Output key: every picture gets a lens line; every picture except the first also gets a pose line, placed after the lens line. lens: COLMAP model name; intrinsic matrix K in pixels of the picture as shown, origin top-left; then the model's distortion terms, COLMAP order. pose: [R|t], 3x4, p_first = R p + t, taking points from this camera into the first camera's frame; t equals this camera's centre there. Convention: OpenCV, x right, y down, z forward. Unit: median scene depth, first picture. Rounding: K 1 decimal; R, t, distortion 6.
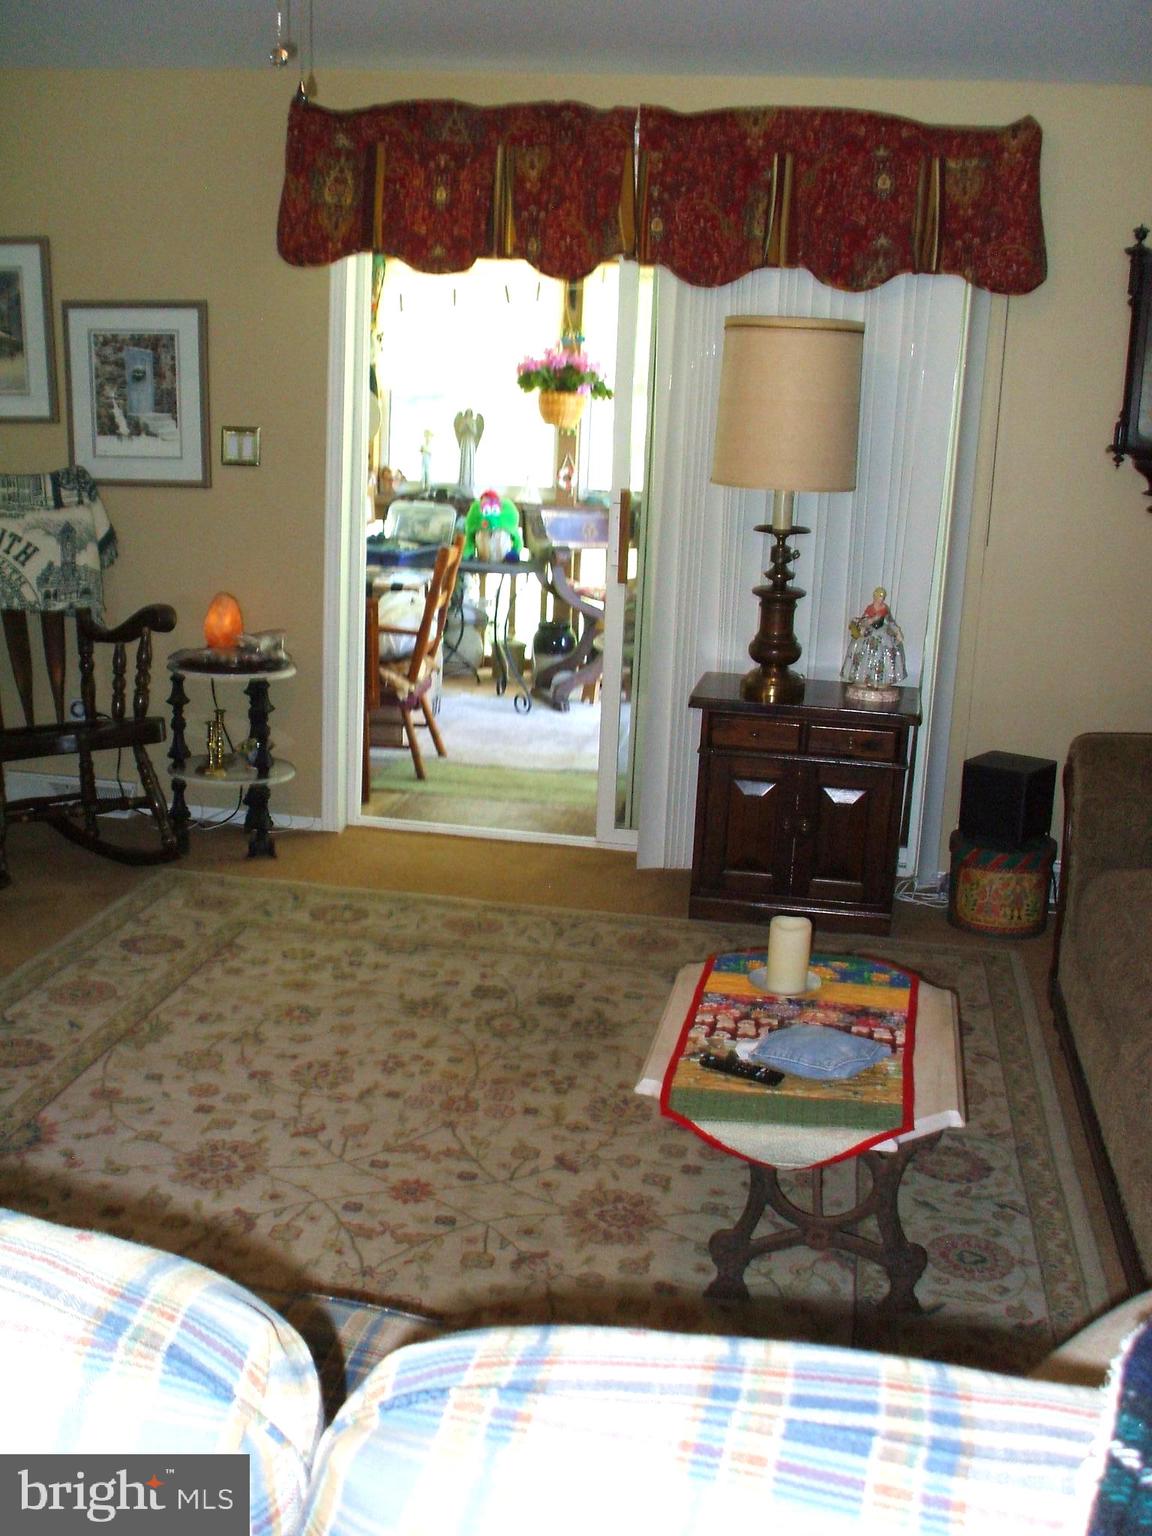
lens RADIAL K [[1692.8, 0, 576.0], [0, 1692.8, 768.0], [0, 0, 1]] dist [-0.186169, 0.316204]
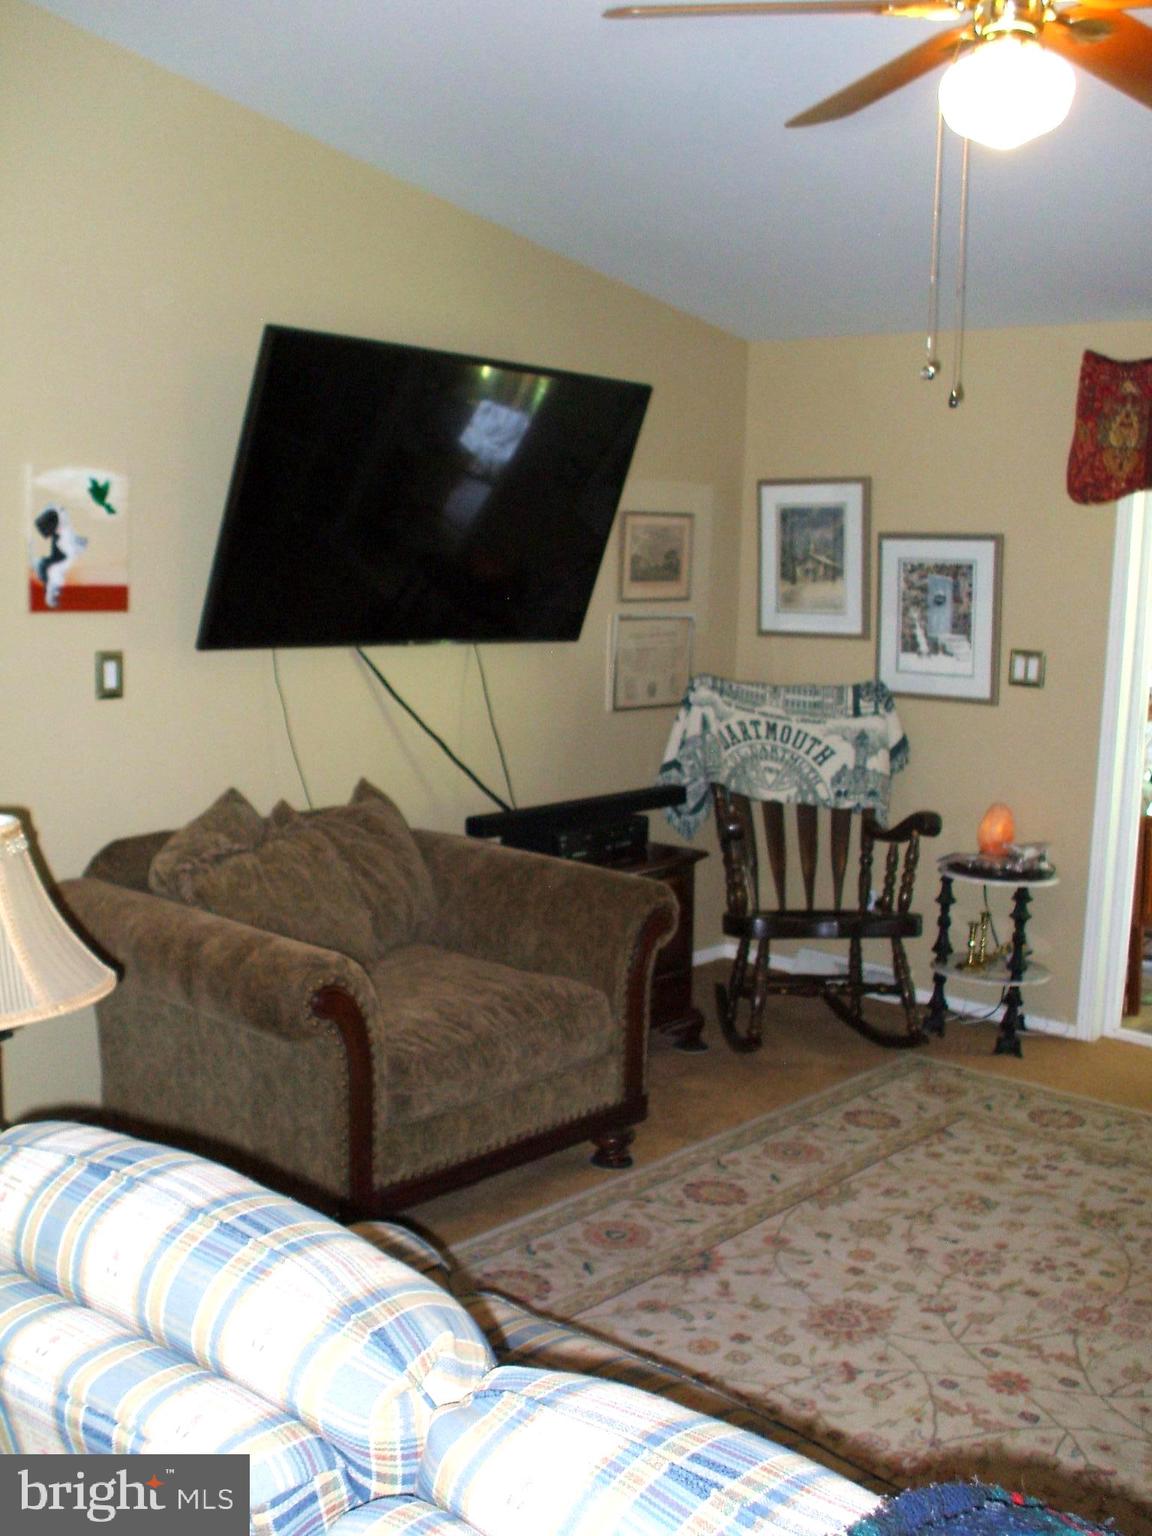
lens RADIAL K [[1692.8, 0, 576.0], [0, 1692.8, 768.0], [0, 0, 1]] dist [-0.186169, 0.316204]
pose [[0.851738, 0.059721, -0.520553, 0.123236], [-0.116309, 0.990247, -0.076699, -0.014259], [0.510896, 0.125872, 0.850377, -0.054034]]
